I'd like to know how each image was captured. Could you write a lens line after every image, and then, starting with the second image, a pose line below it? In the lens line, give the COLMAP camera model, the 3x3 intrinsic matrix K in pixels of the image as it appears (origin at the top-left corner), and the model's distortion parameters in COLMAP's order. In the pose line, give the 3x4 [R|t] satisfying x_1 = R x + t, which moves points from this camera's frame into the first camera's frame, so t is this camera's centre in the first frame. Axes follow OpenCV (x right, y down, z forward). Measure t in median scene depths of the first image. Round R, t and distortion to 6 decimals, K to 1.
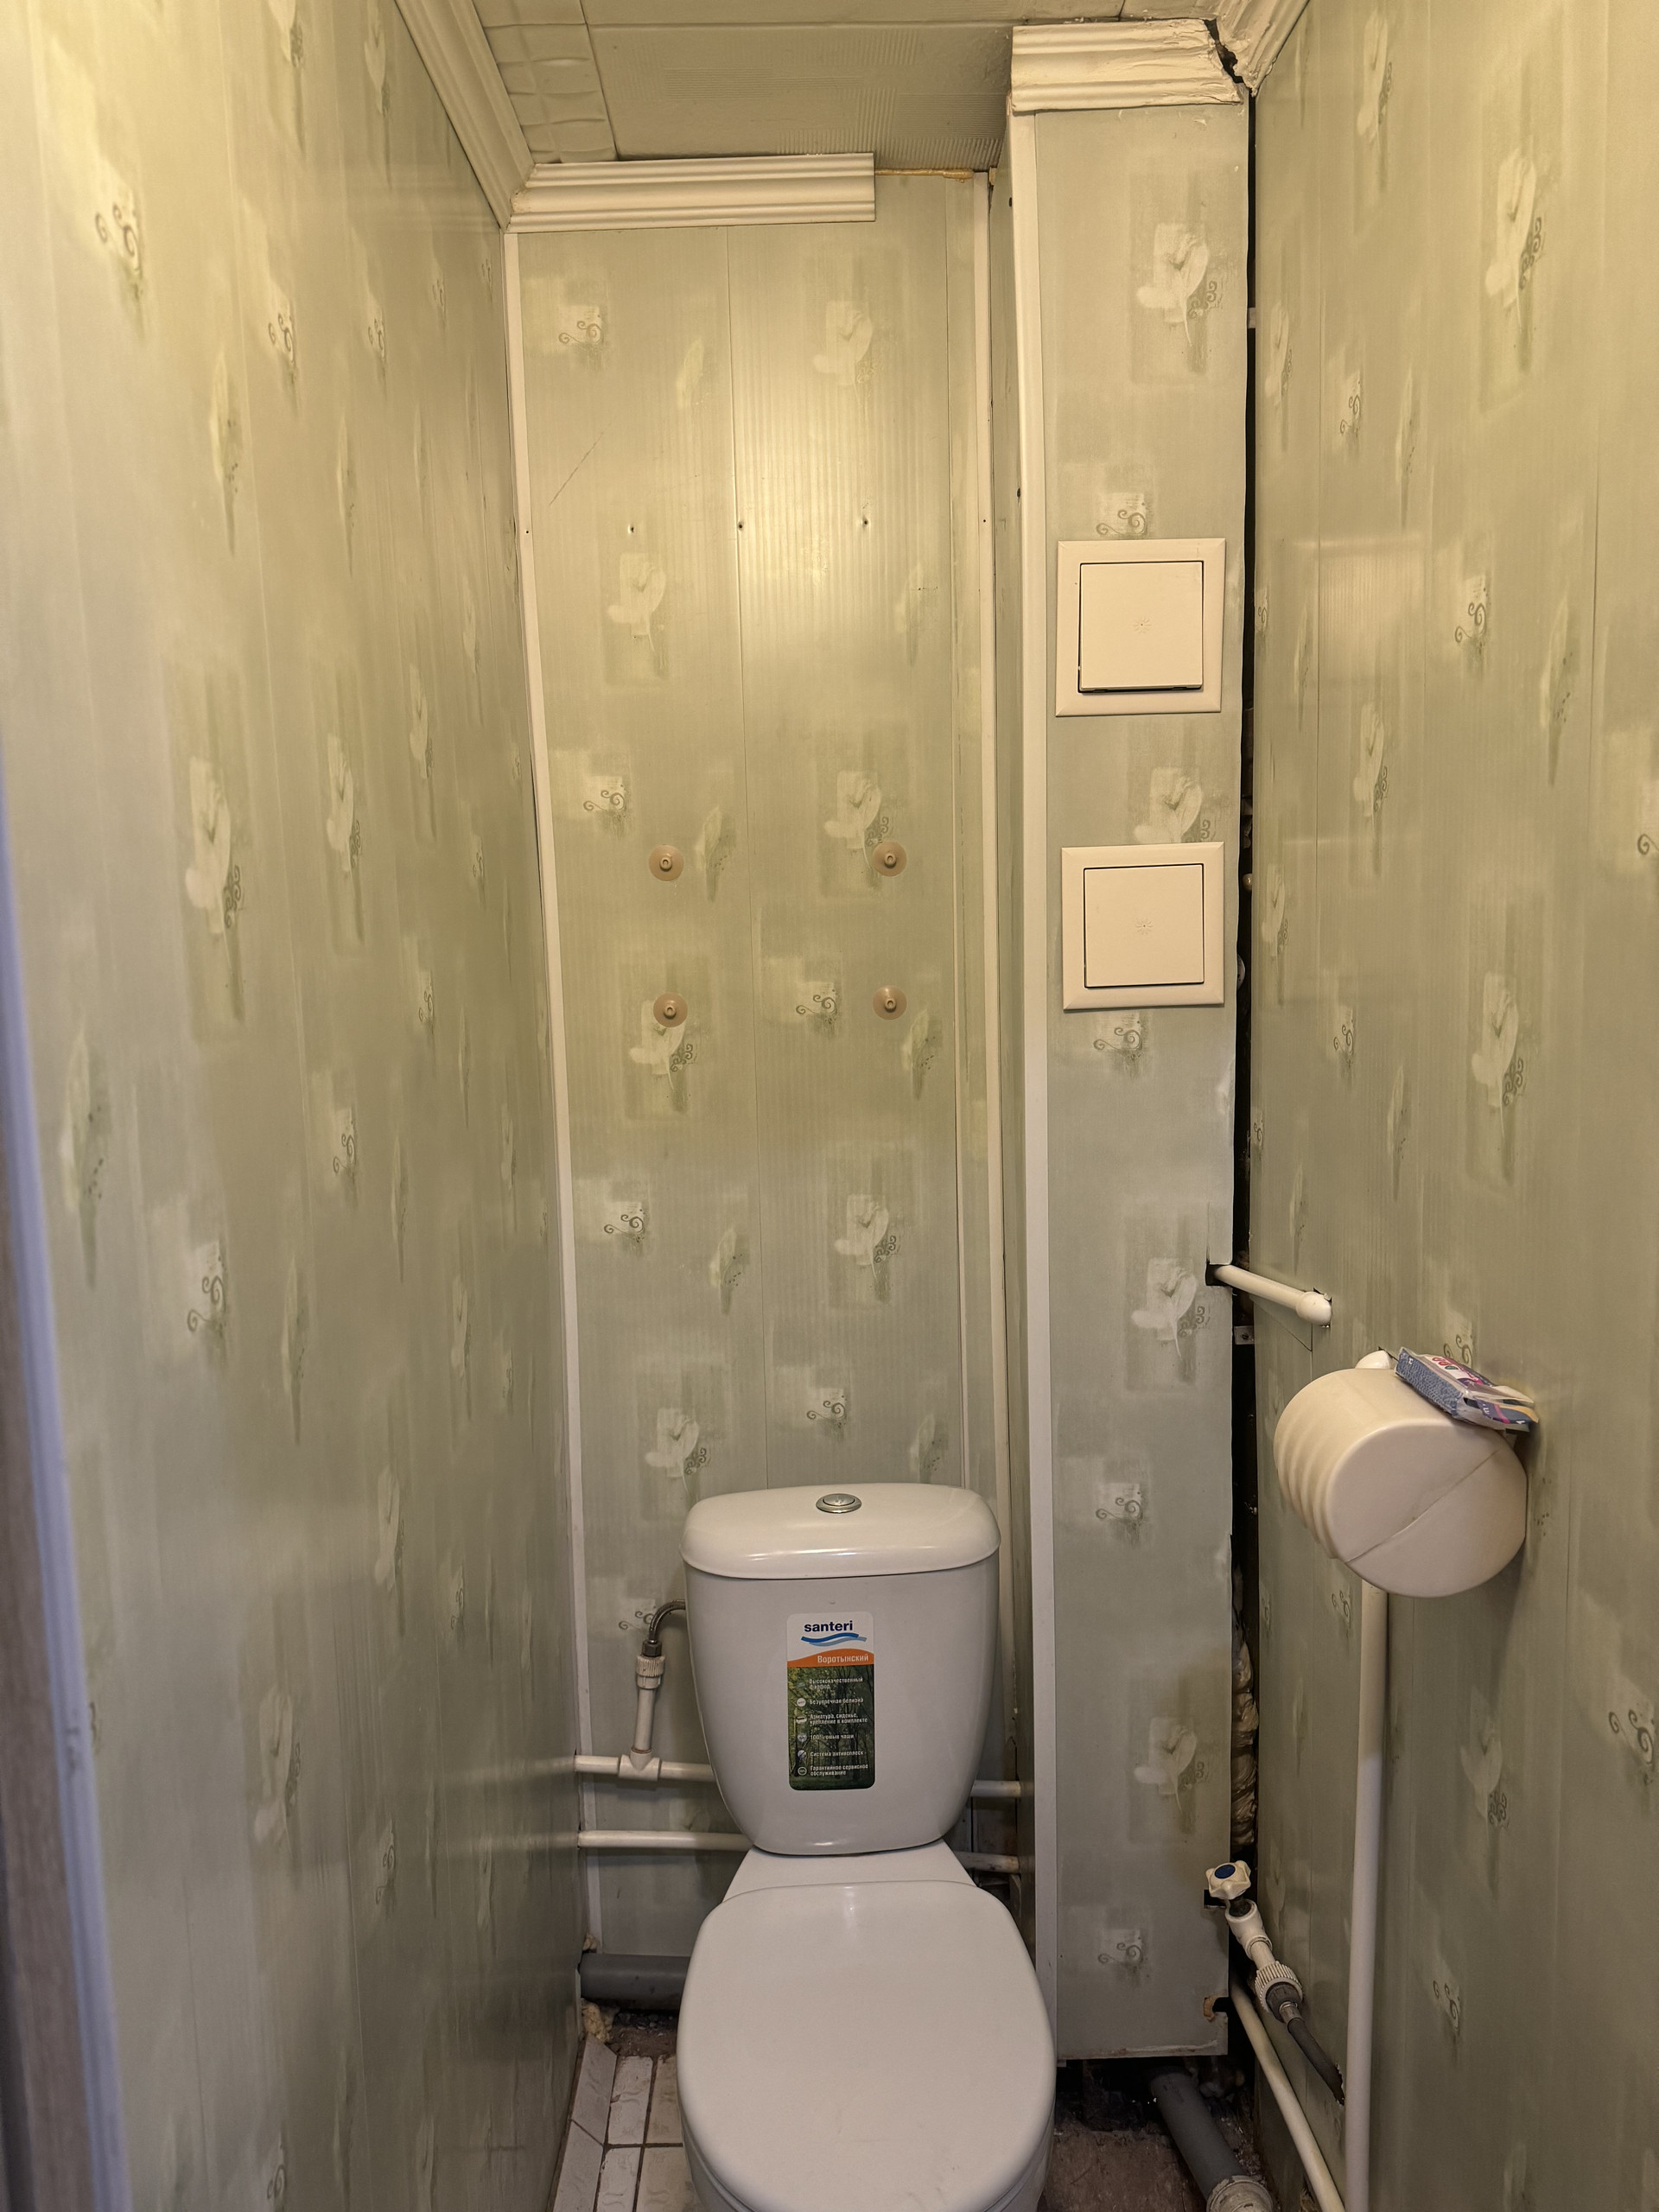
lens RADIAL K [[2238.0, 0, 837.4], [0, 2238.0, 930.9], [0, 0, 1]] dist [0.240171, -0.543314]
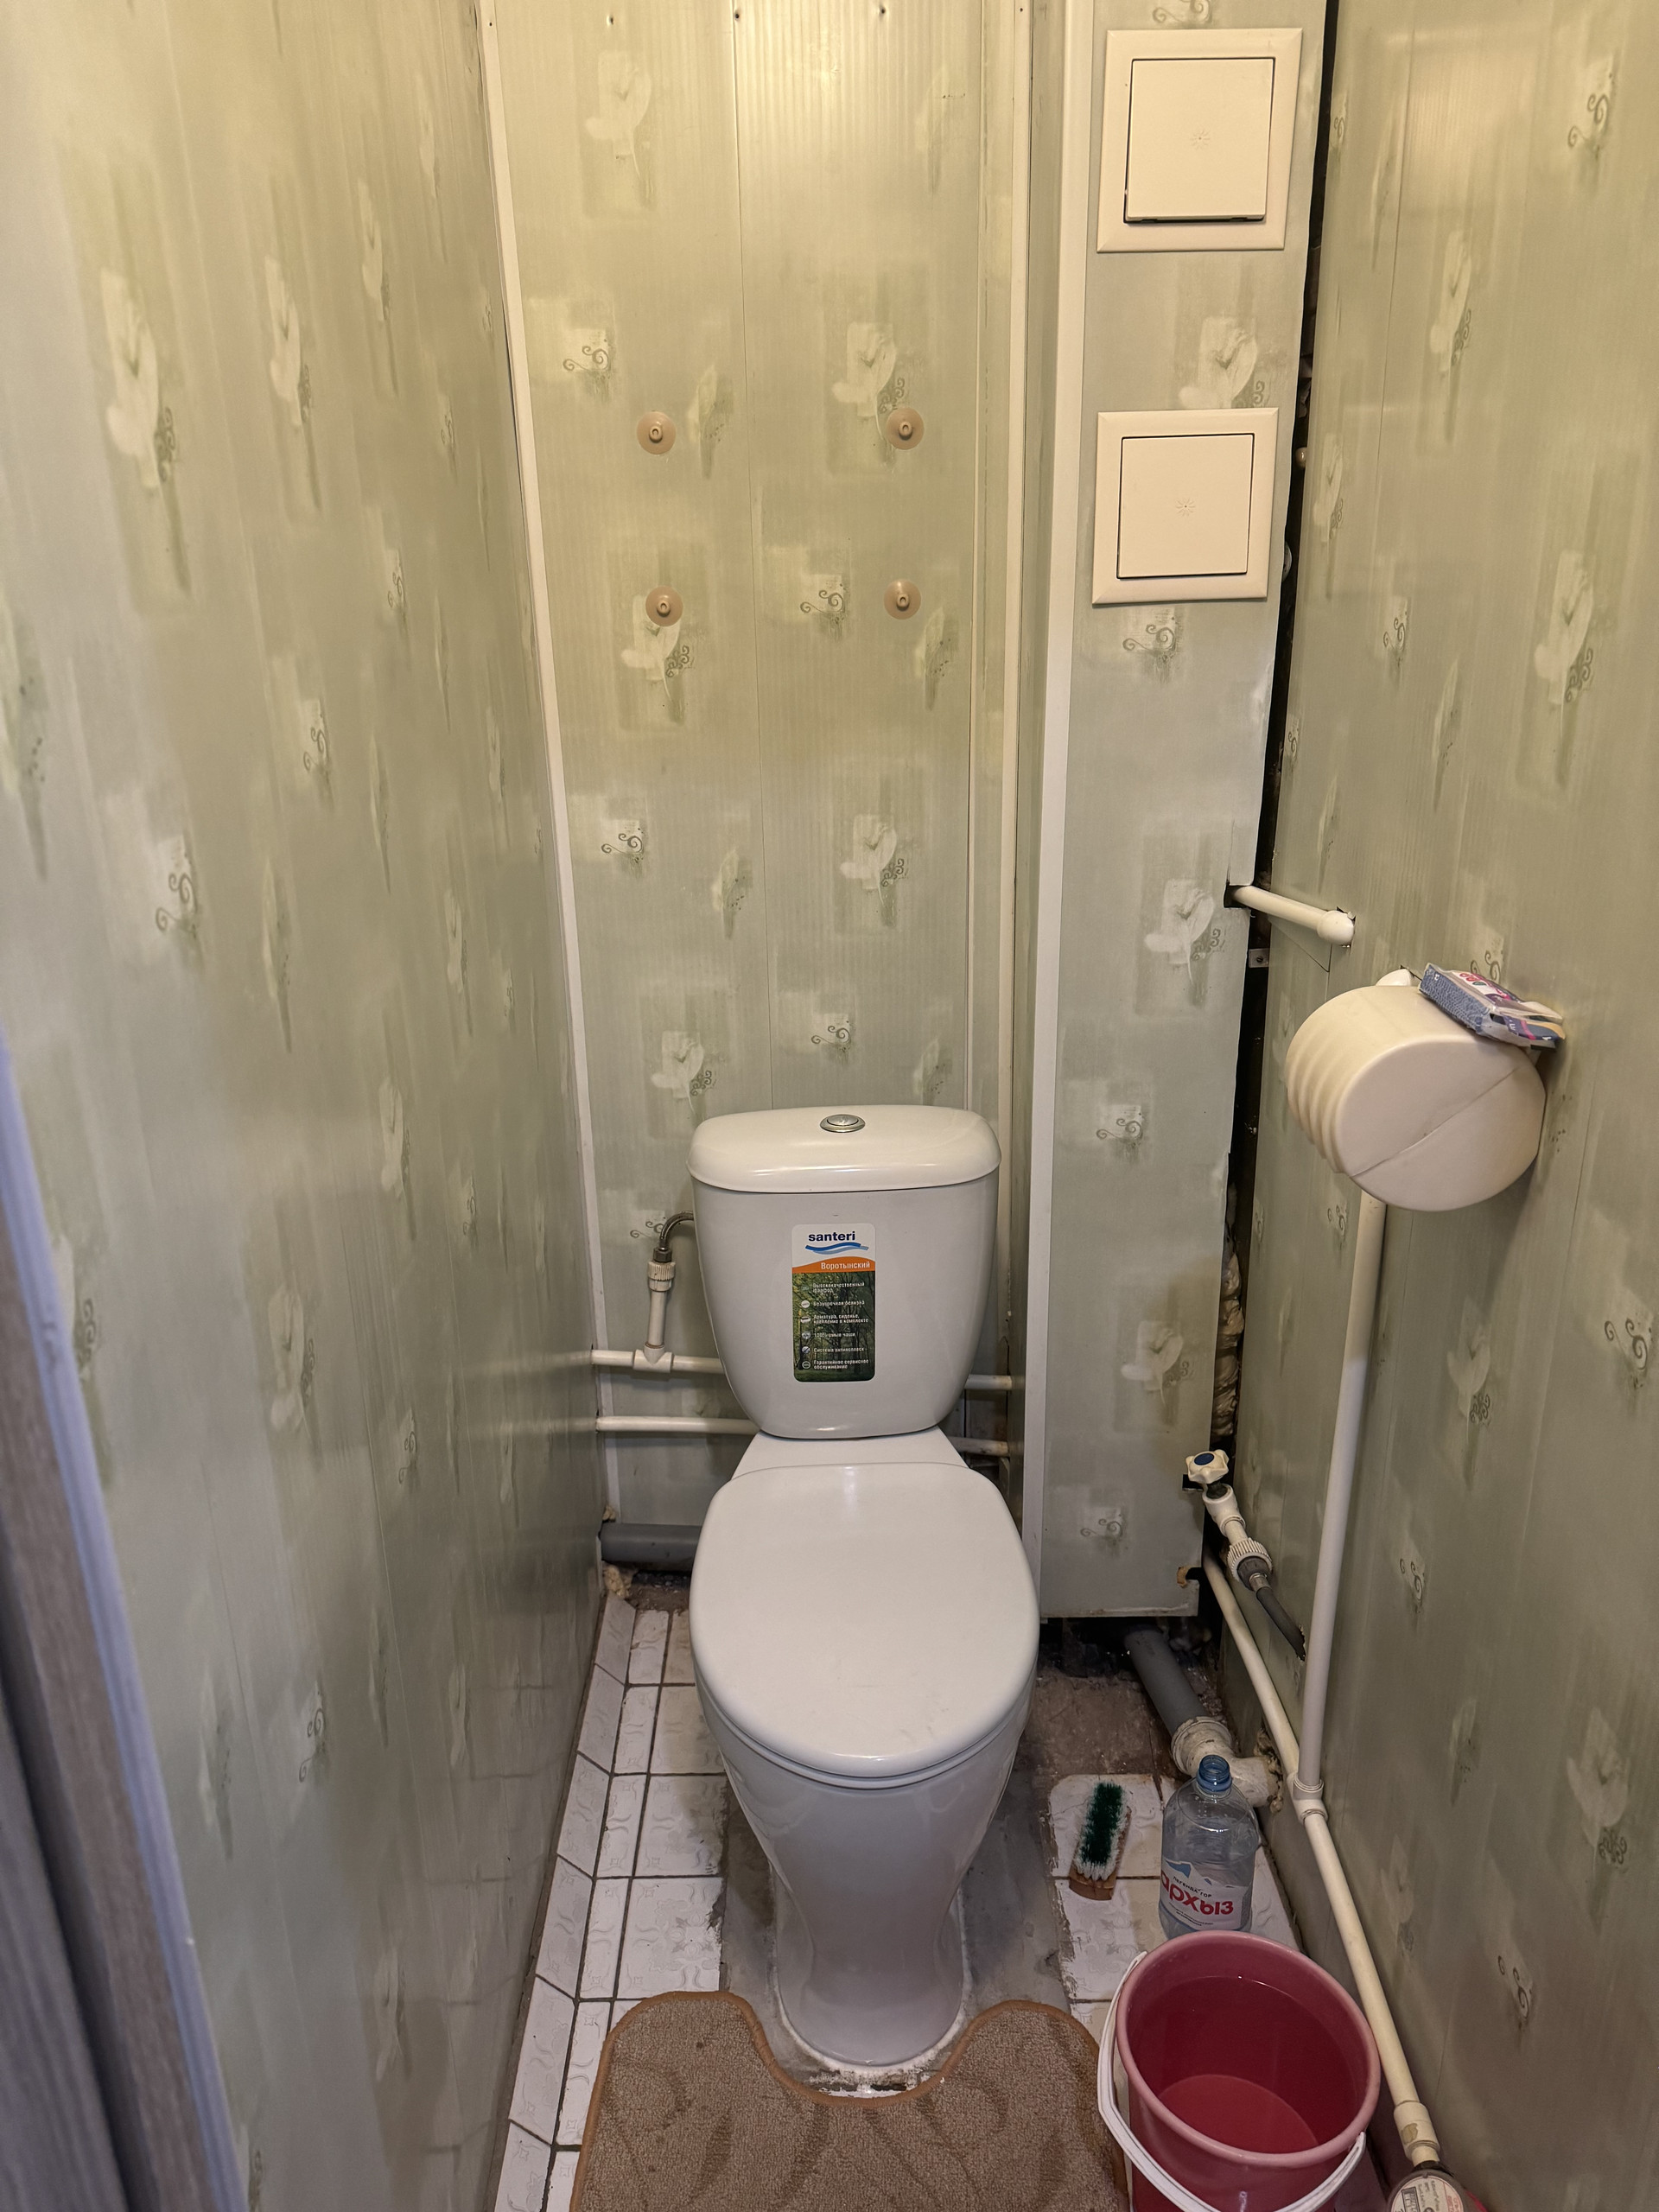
lens RADIAL K [[1573.8, 0, 826.5], [0, 1573.8, 1113.8], [0, 0, 1]] dist [0.105838, -0.135720]
pose [[0.999939, 0.007175, -0.008356, -0.000749], [-0.005280, 0.978127, 0.207939, 0.103256], [0.009665, -0.207883, 0.978106, 0.316425]]
